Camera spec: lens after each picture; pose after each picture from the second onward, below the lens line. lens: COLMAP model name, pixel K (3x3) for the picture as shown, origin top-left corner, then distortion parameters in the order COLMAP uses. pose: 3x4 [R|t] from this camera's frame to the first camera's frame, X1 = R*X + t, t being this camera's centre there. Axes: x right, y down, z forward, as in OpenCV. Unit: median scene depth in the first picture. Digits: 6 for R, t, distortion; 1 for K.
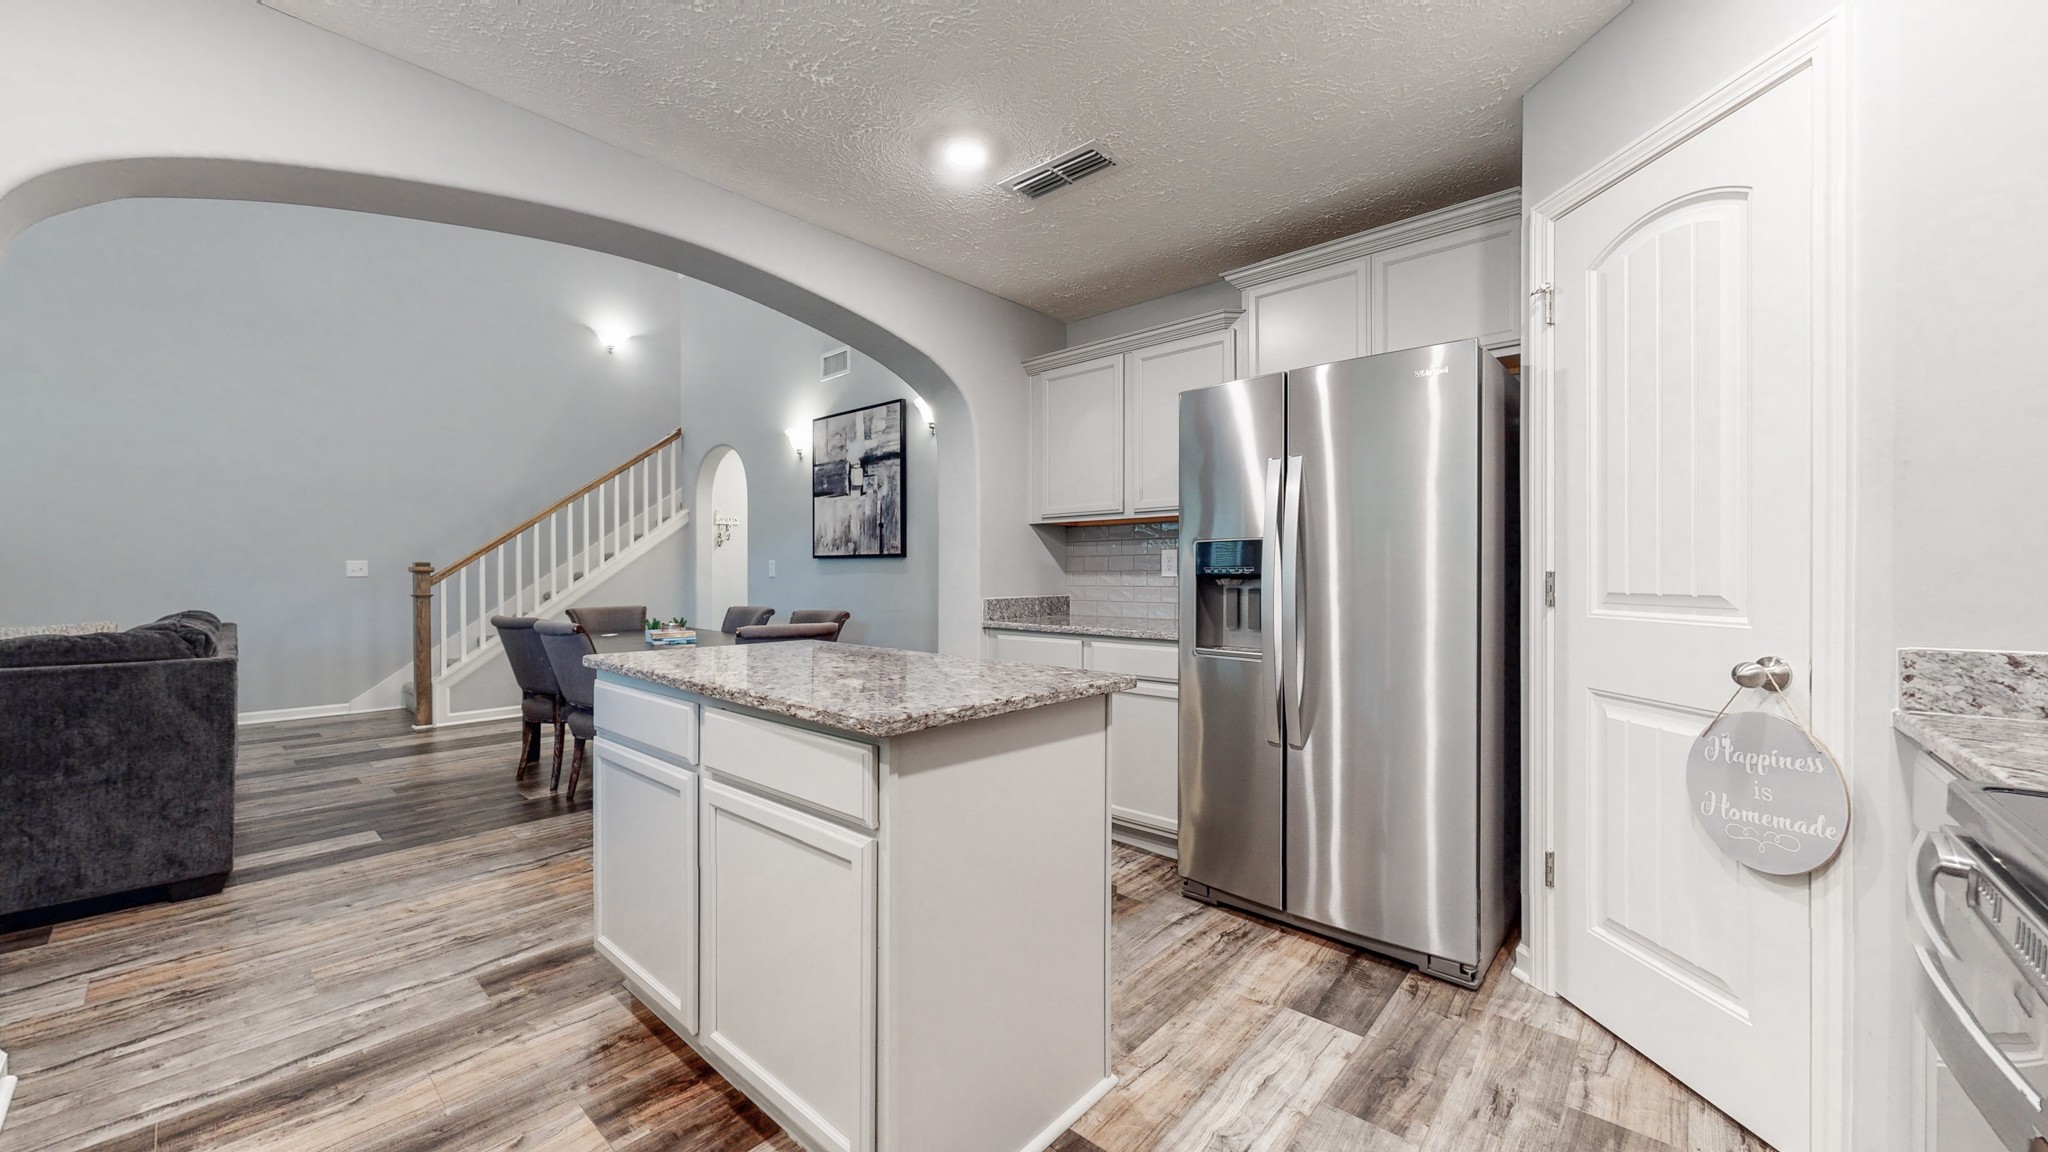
lens RADIAL K [[752.4, 0, 1022.9], [0, 752.4, 577.1], [0, 0, 1]] dist [0.001491, 0.000138]
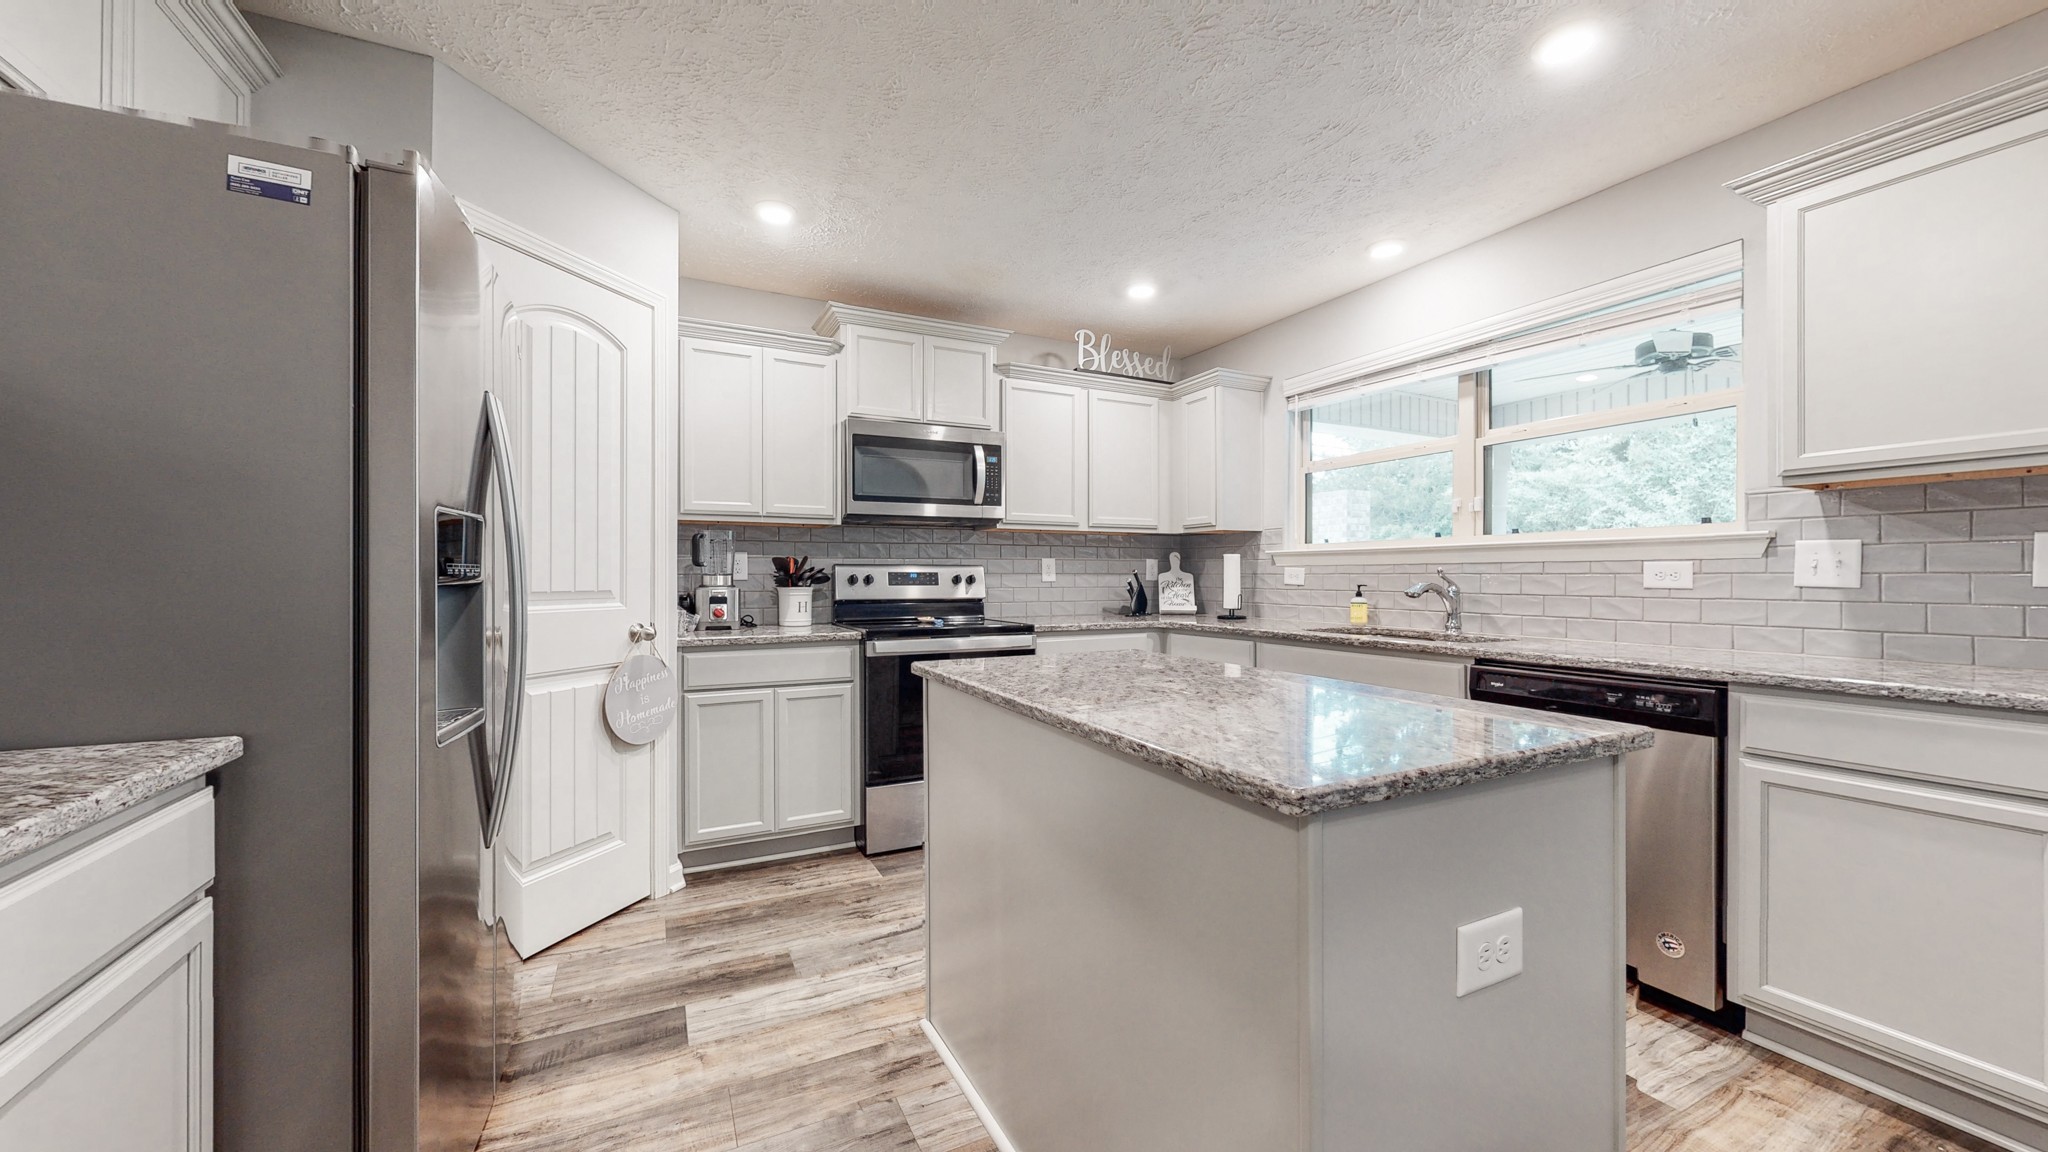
lens RADIAL K [[752.4, 0, 1025.9], [0, 752.4, 577.5], [0, 0, 1]] dist [0.001491, 0.000138]
pose [[-0.930052, 0.000918, 0.367426, -0.409599], [0.002824, 0.999985, 0.004651, -0.006676], [-0.367416, 0.005363, -0.930041, 1.861668]]
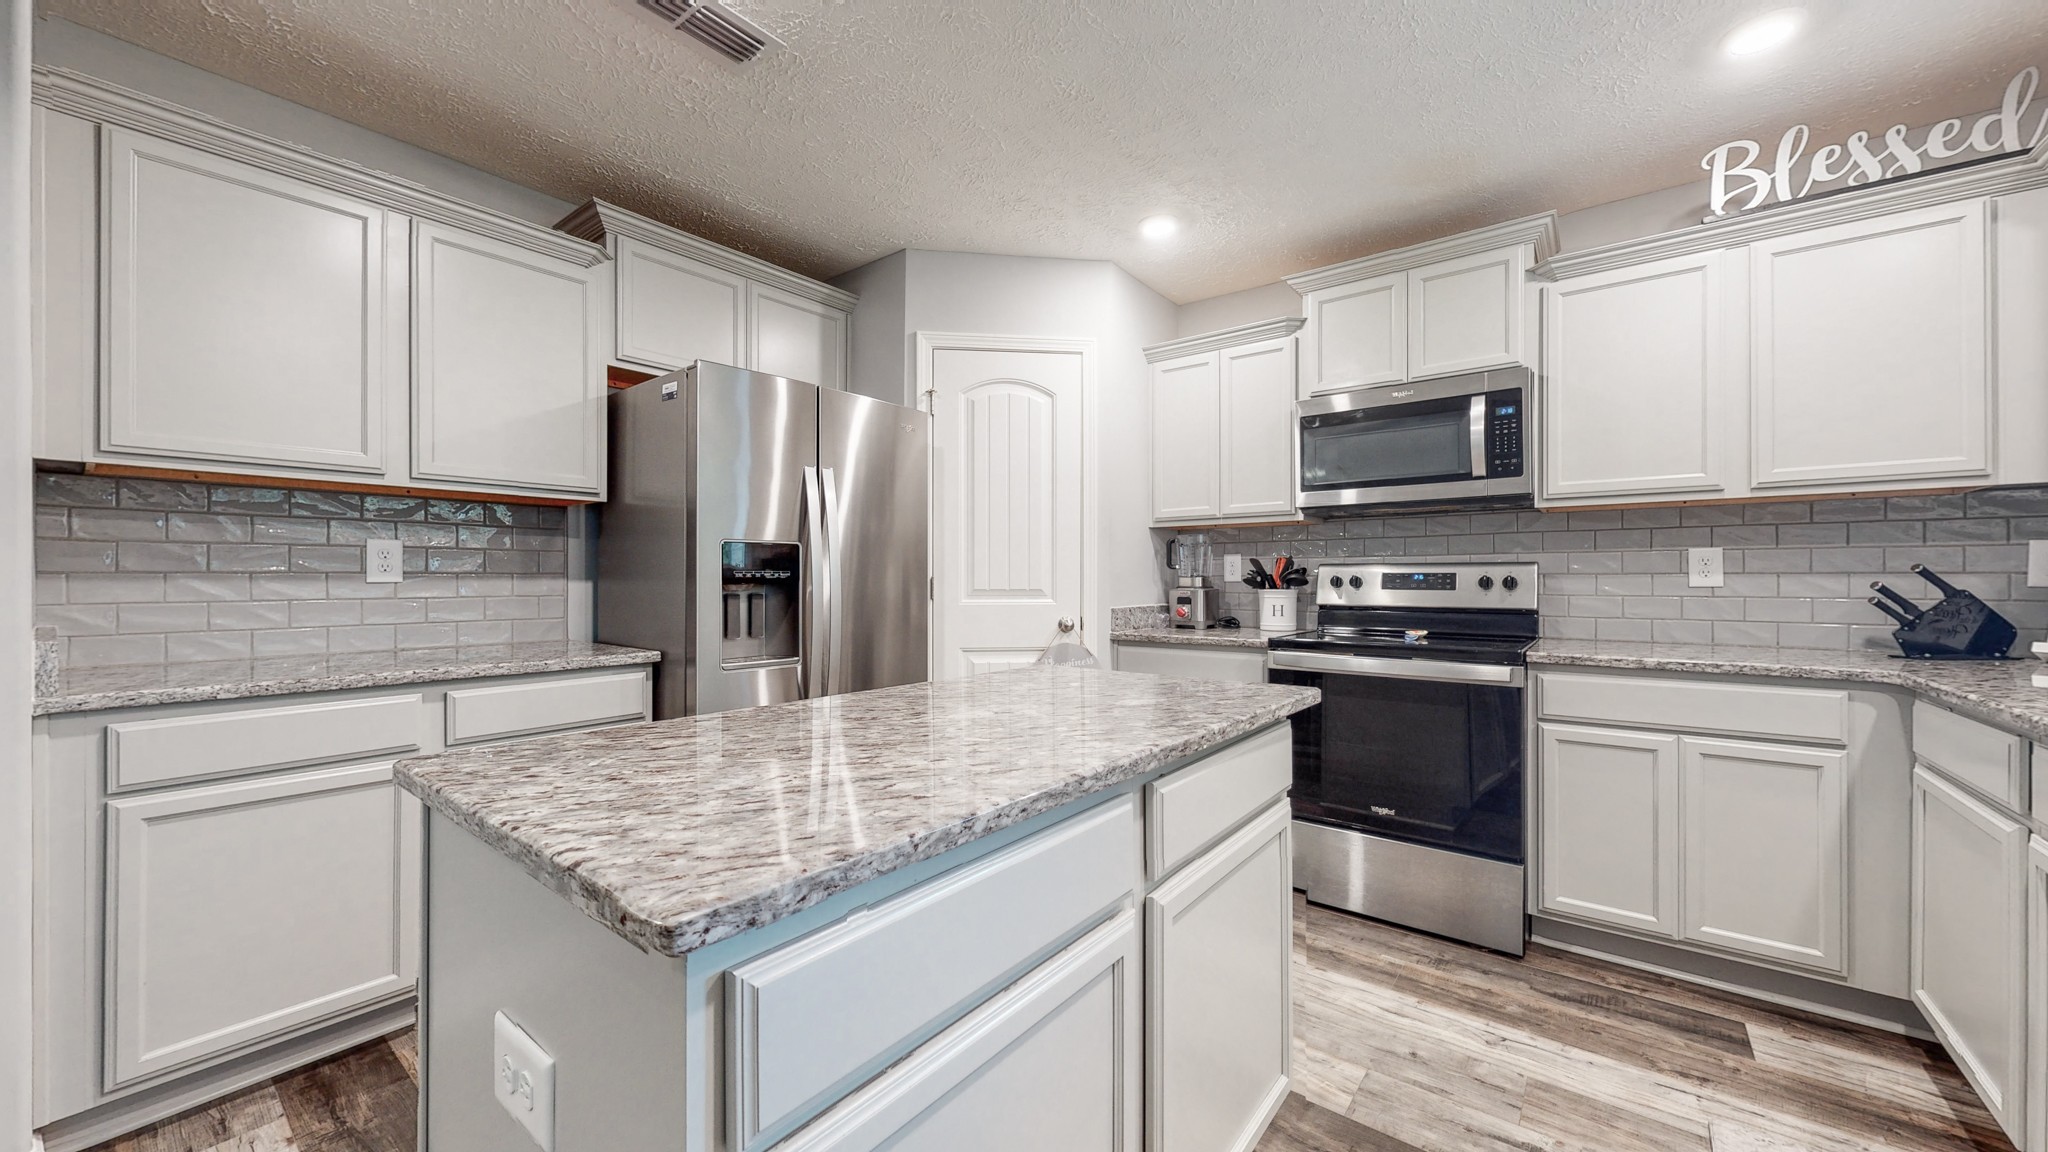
lens RADIAL K [[752.4, 0, 1024.9], [0, 752.4, 577.9], [0, 0, 1]] dist [0.001491, 0.000138]
pose [[-0.059236, 0.000880, 0.998244, -0.930642], [0.004393, 0.999990, -0.000621, -0.003805], [-0.998234, 0.004348, -0.059239, 1.009580]]
